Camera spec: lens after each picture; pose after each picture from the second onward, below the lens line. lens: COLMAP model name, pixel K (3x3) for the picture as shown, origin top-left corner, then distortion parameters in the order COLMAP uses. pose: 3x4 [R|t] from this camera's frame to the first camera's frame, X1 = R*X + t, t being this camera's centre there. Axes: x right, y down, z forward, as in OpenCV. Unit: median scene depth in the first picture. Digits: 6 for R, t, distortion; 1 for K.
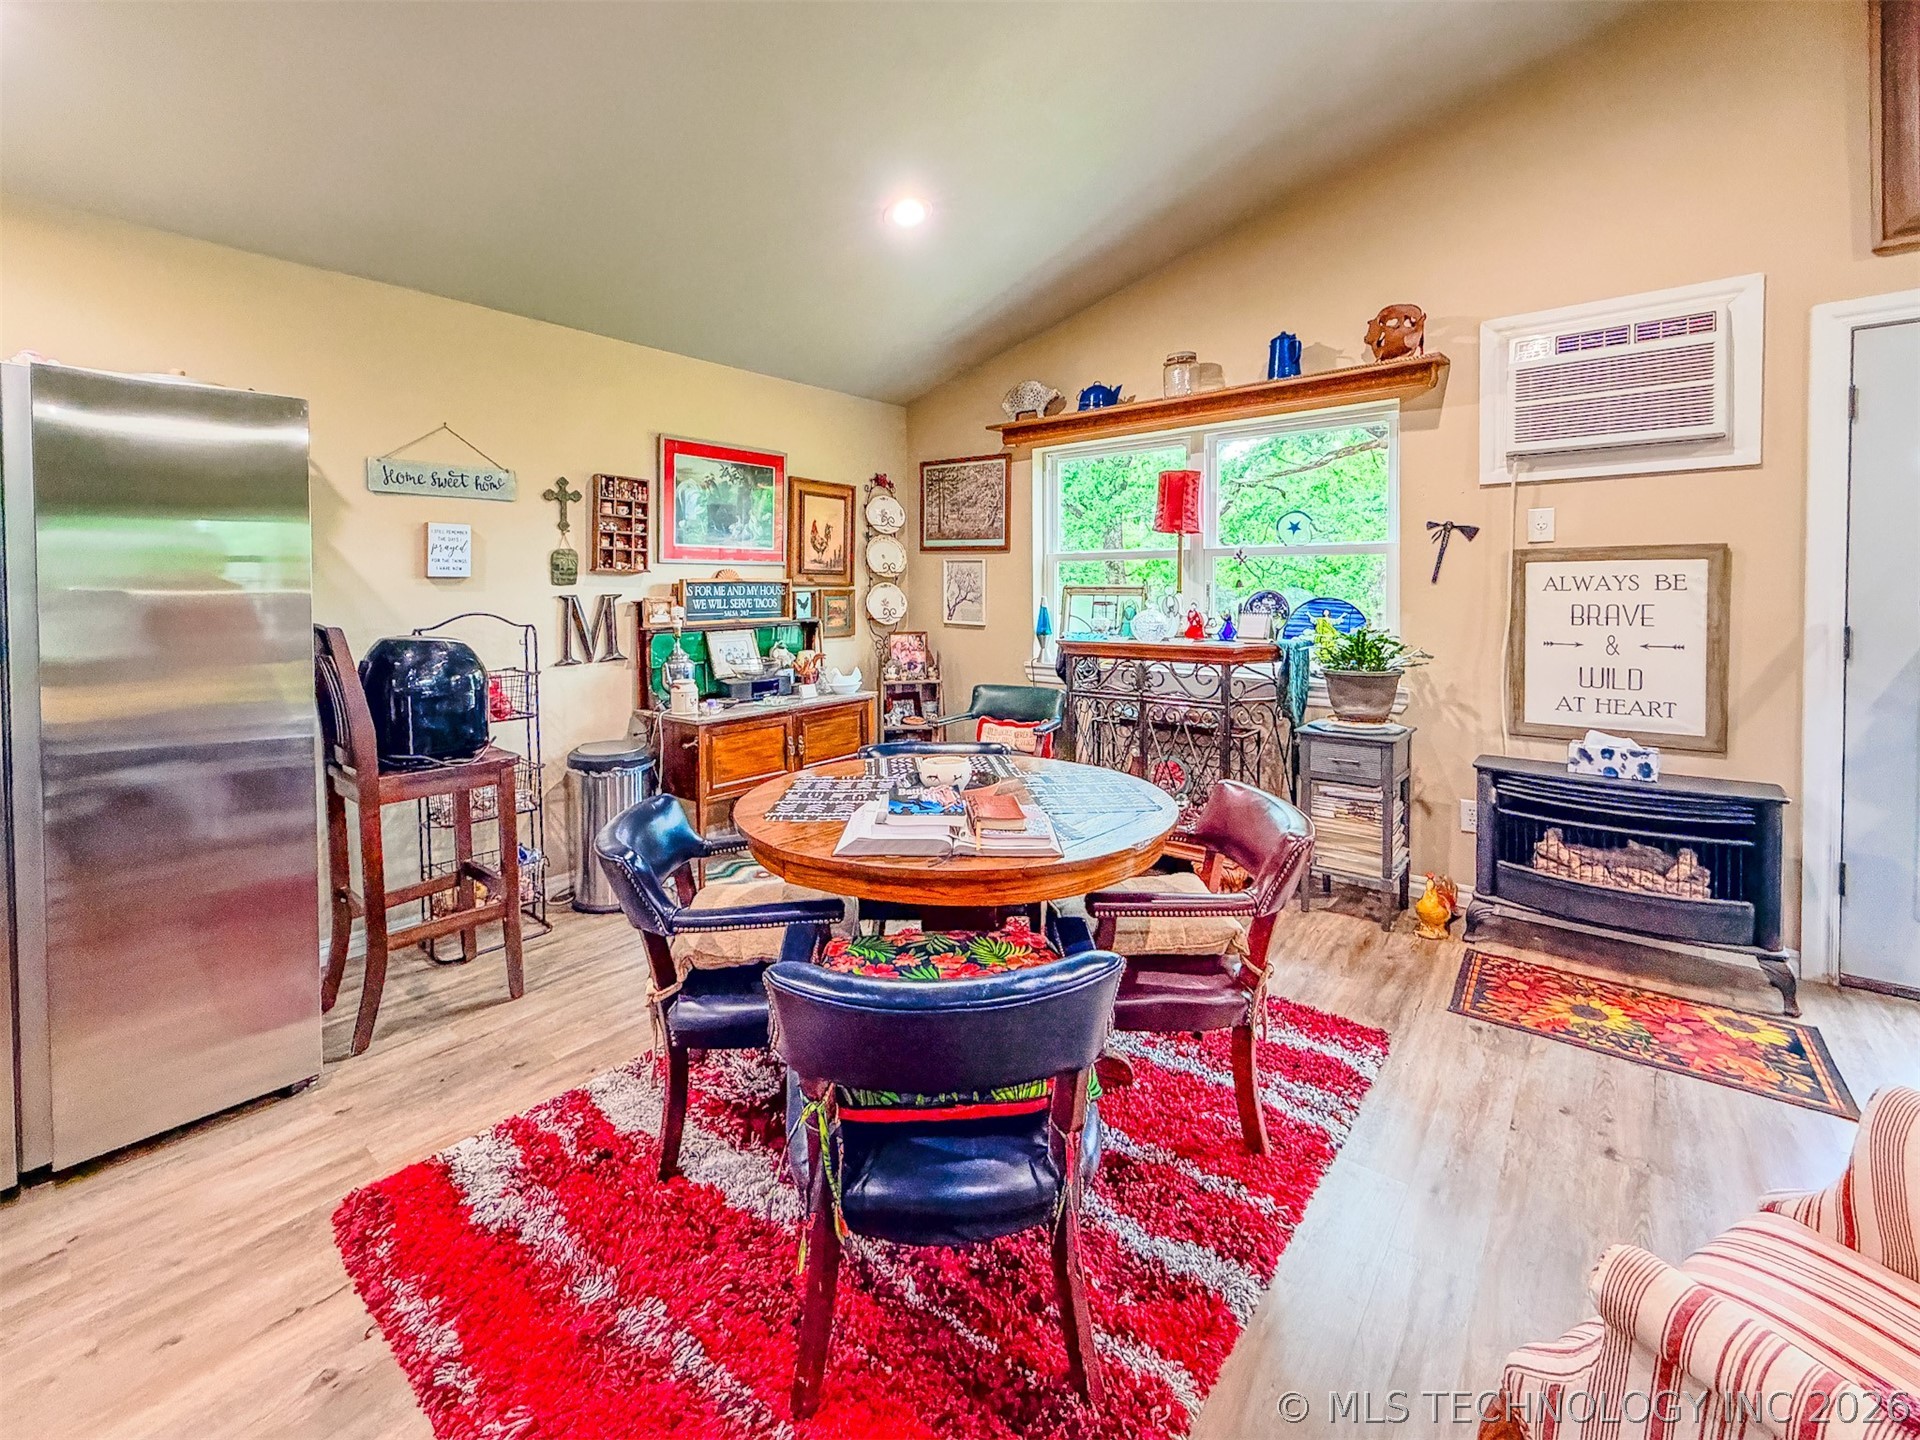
lens RADIAL K [[796.3, 0, 903.0], [0, 796.3, 662.2], [0, 0, 1]] dist [0.000445, 0.000244]
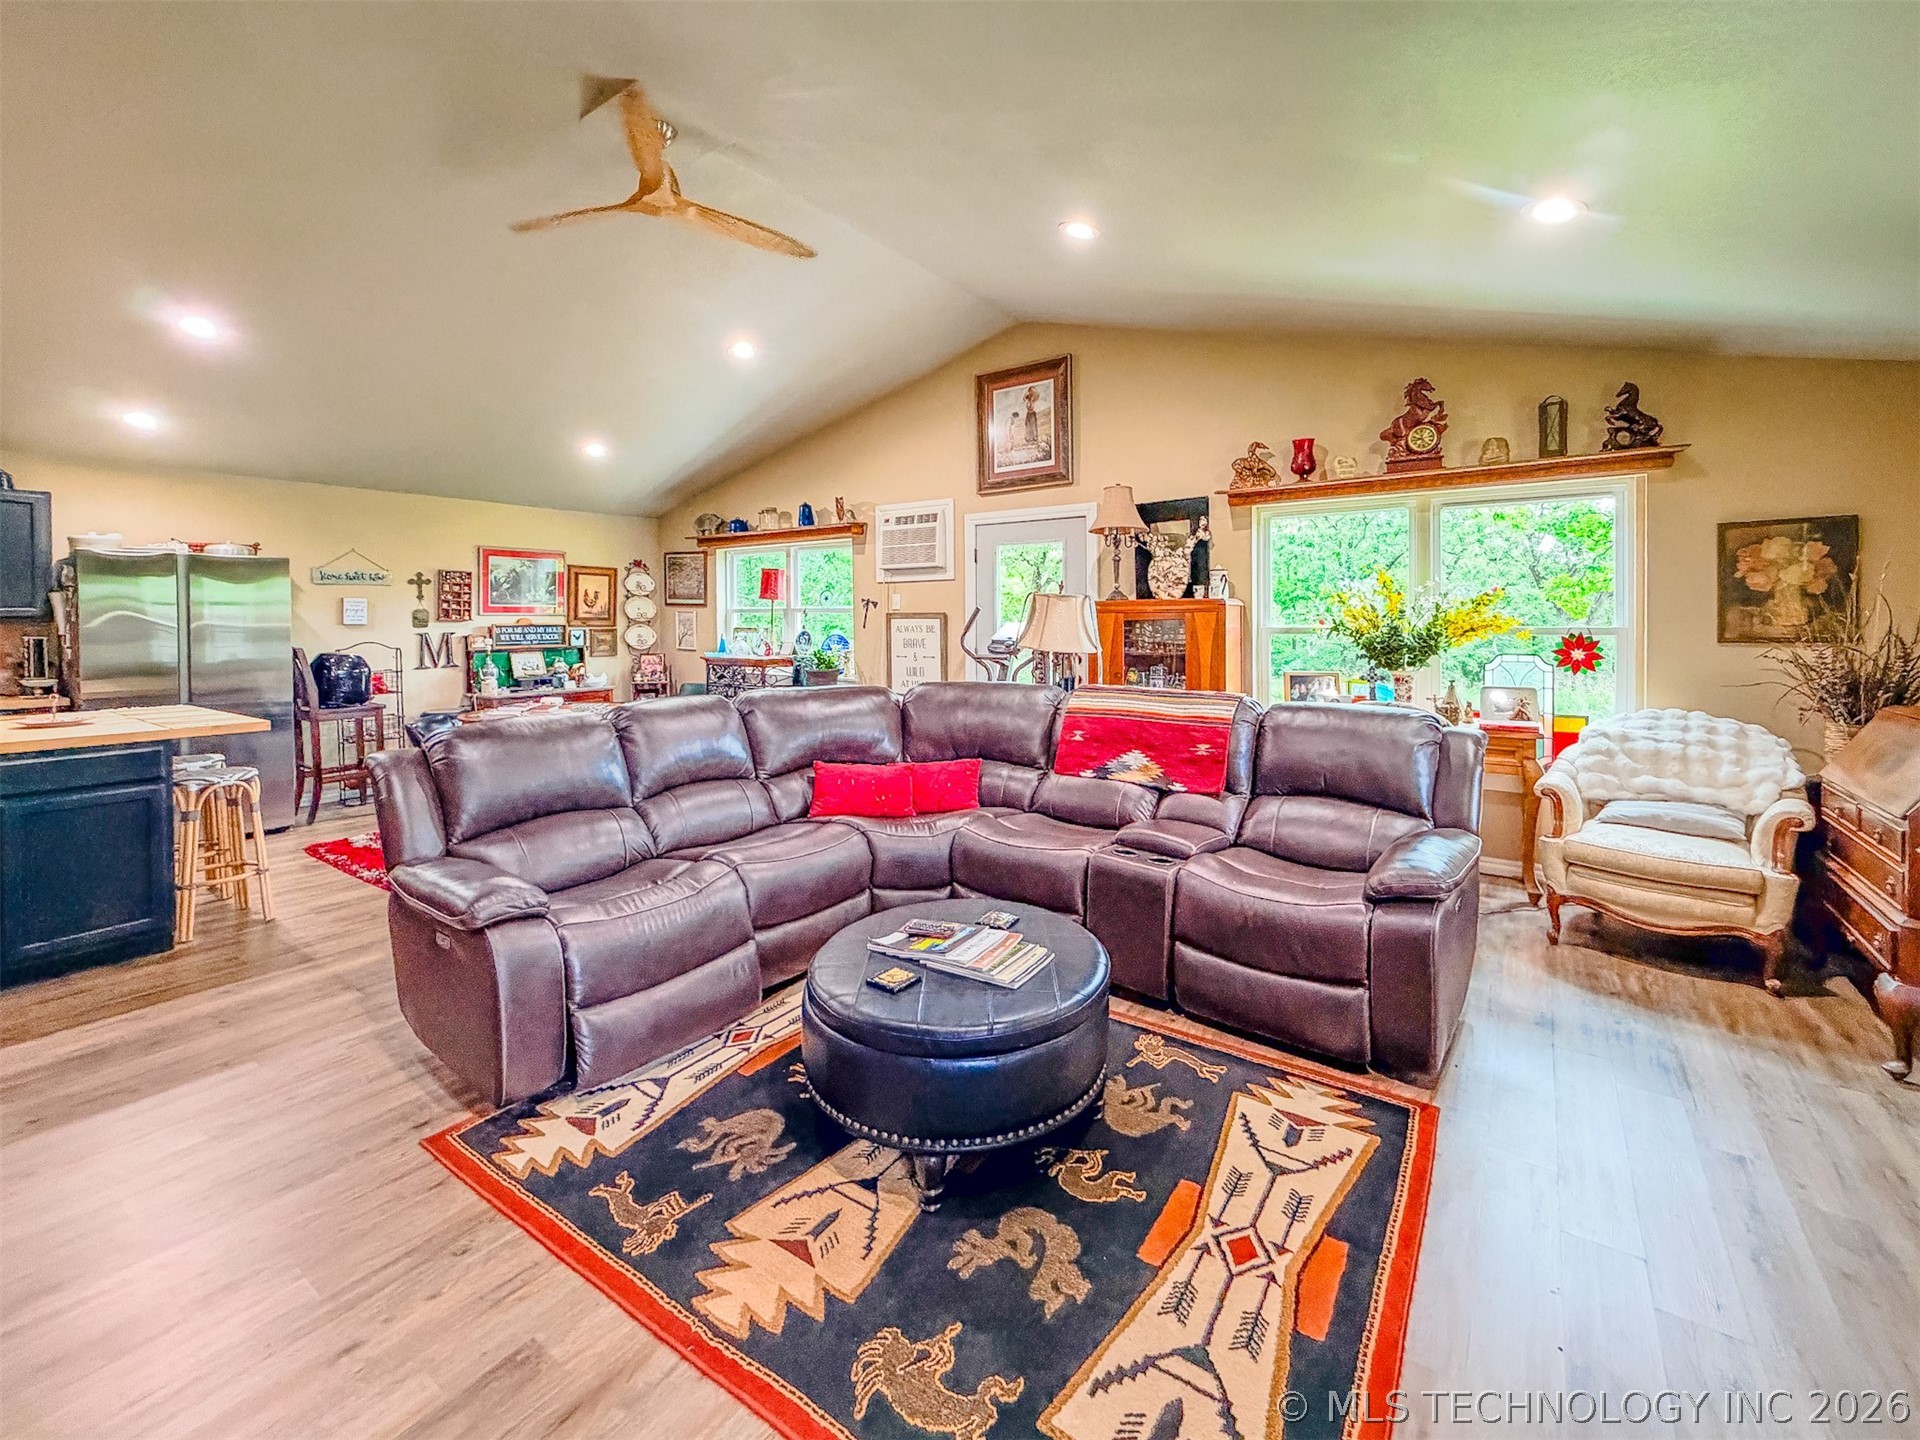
lens RADIAL K [[796.3, 0, 969.5], [0, 796.3, 686.4], [0, 0, 1]] dist [0.000445, 0.000244]
pose [[0.993566, -0.006213, 0.113085, 0.666601], [0.006884, 0.999961, -0.005549, 0.064307], [-0.113046, 0.006292, 0.993570, -1.052089]]
